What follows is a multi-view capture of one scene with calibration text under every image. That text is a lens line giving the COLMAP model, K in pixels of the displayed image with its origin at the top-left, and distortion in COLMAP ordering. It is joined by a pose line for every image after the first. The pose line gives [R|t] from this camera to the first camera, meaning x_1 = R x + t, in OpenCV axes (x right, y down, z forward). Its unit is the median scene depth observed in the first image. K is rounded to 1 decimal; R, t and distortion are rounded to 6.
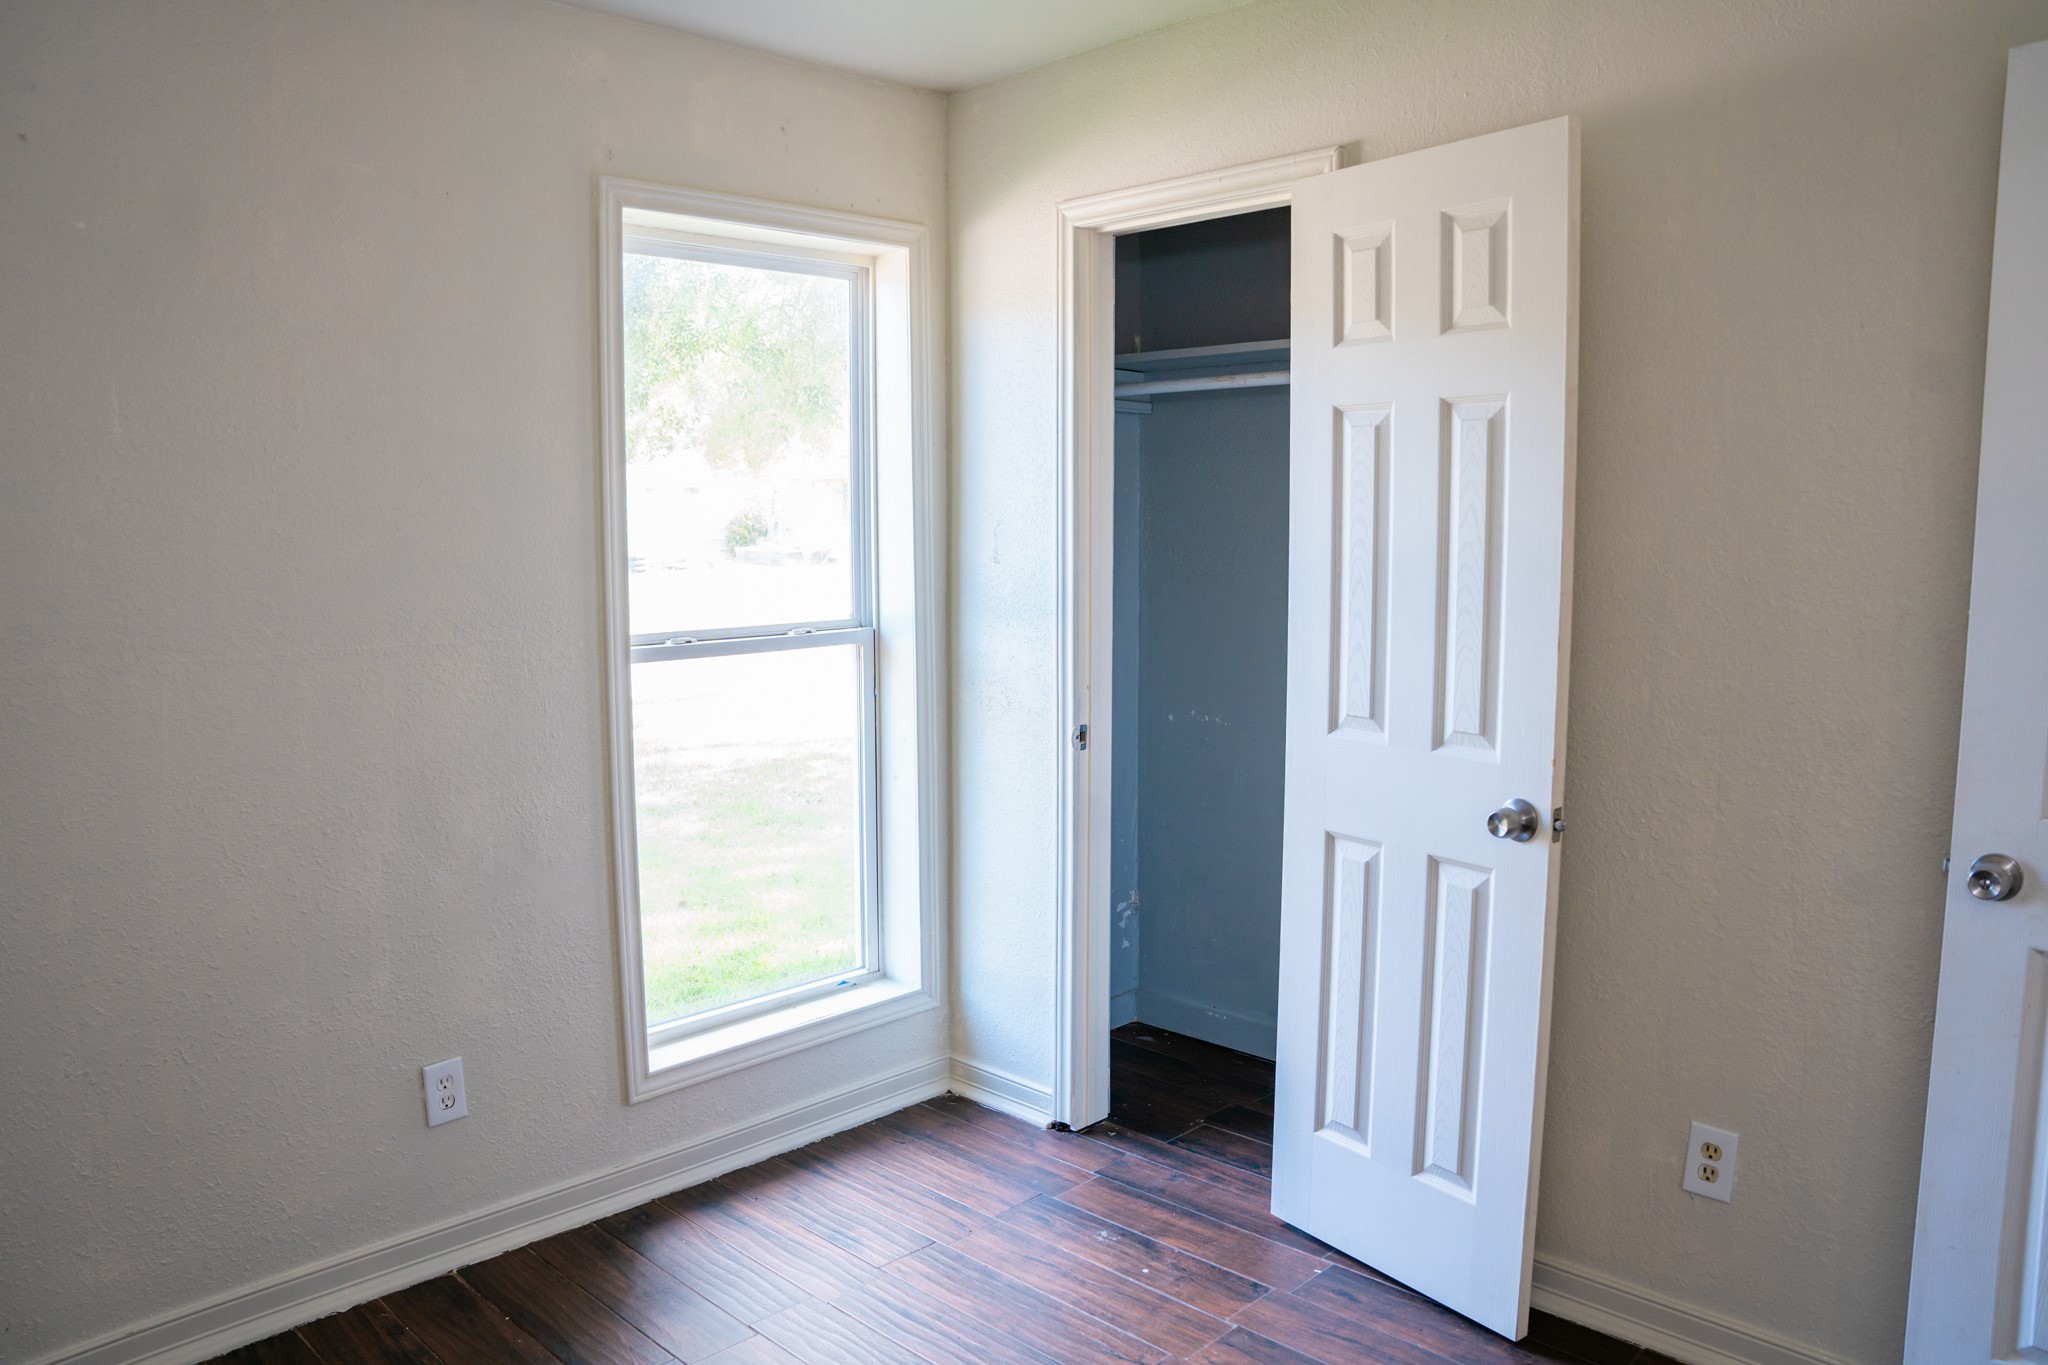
lens RADIAL K [[1431.7, 0, 1015.1], [0, 1431.7, 692.4], [0, 0, 1]] dist [-0.176377, 0.129813]
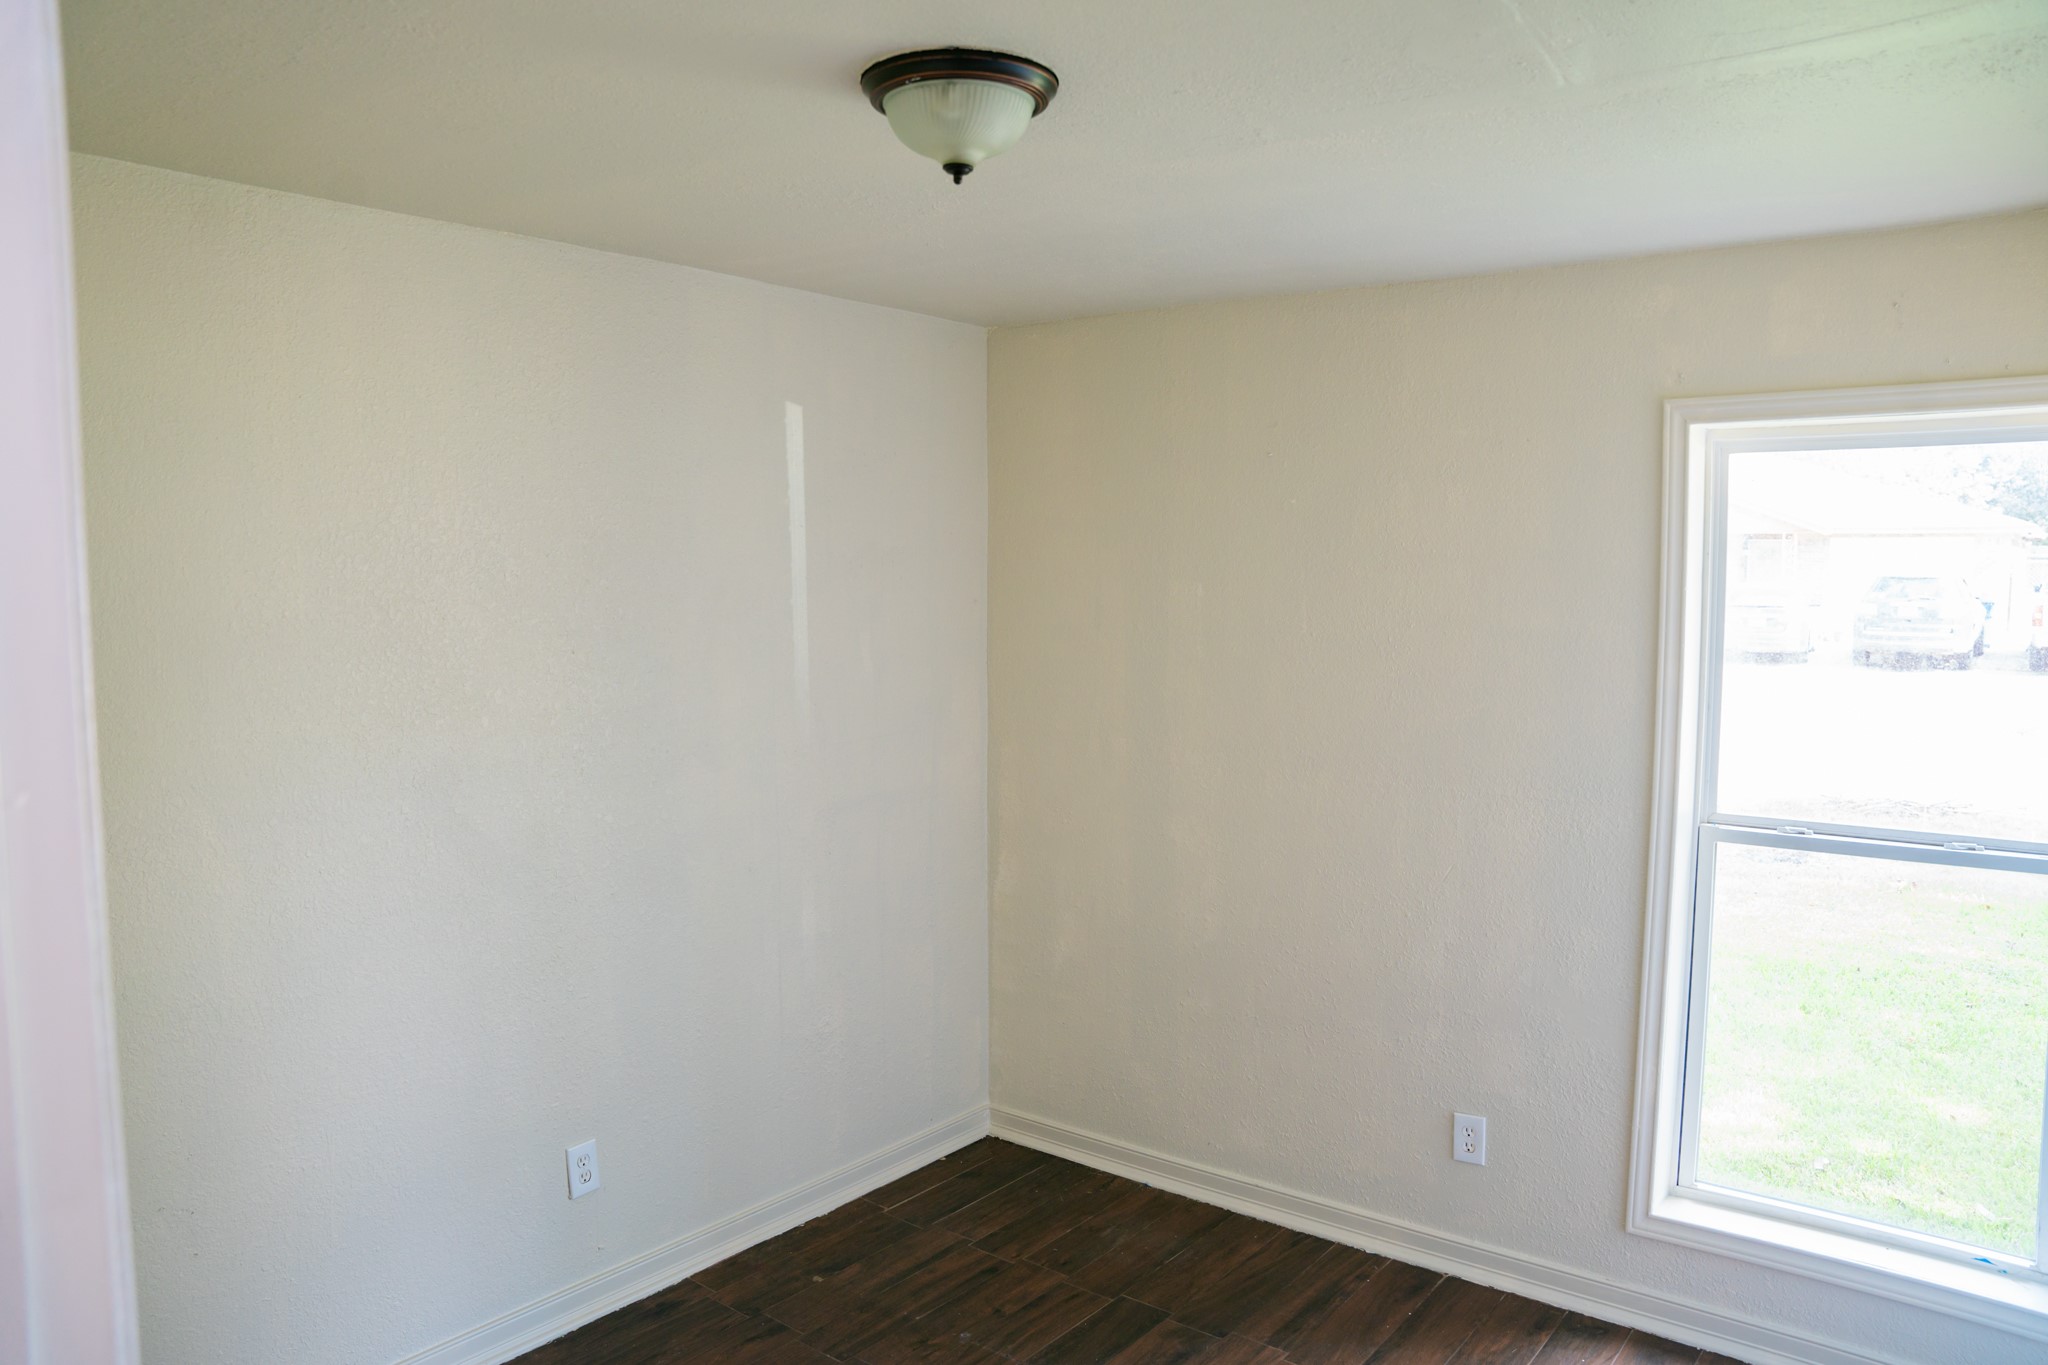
lens RADIAL K [[1431.7, 0, 1015.1], [0, 1431.7, 692.4], [0, 0, 1]] dist [-0.176377, 0.129813]
pose [[0.120465, 0.091032, -0.988535, 0.746436], [-0.119128, 0.989916, 0.076642, -0.162958], [0.985544, 0.108529, 0.130095, 0.365140]]
